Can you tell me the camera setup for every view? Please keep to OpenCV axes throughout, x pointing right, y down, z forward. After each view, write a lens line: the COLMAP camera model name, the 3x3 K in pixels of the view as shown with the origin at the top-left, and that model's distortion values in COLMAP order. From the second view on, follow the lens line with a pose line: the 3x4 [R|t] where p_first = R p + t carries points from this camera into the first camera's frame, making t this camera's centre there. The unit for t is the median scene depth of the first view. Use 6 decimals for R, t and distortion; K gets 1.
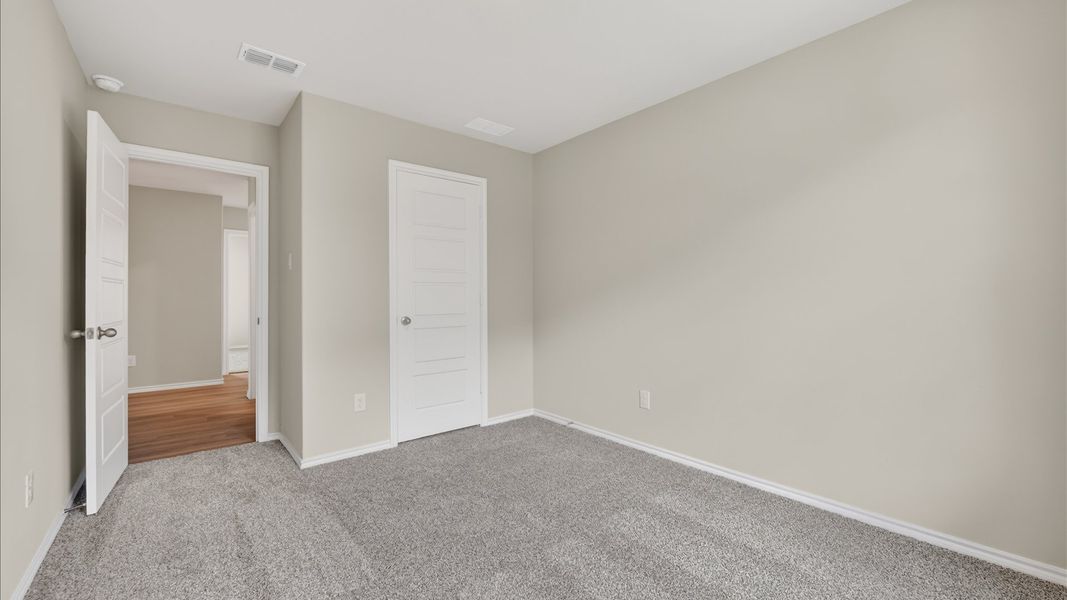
lens RADIAL K [[420.8, 0, 543.4], [0, 420.8, 296.5], [0, 0, 1]] dist [-0.005711, -0.000214]
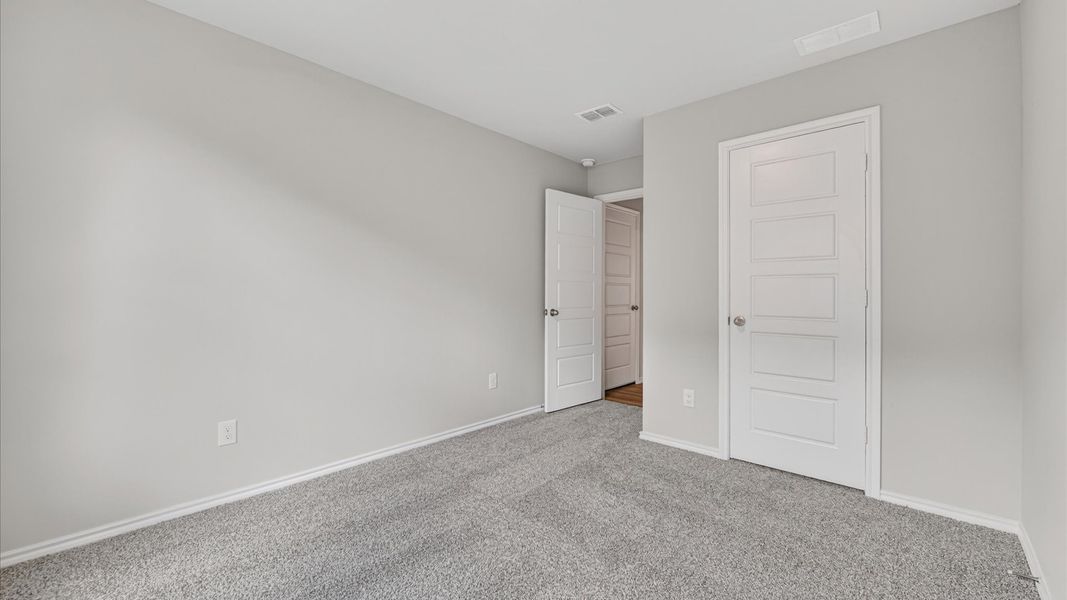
lens RADIAL K [[441.4, 0, 533.5], [0, 441.4, 300.0], [0, 0, 1]] dist [-0.000311, -0.002832]
pose [[0.122844, 0.013857, -0.992329, 0.535004], [-0.010433, 0.999865, 0.012671, 0.006903], [0.992371, 0.008796, 0.122972, 0.477068]]
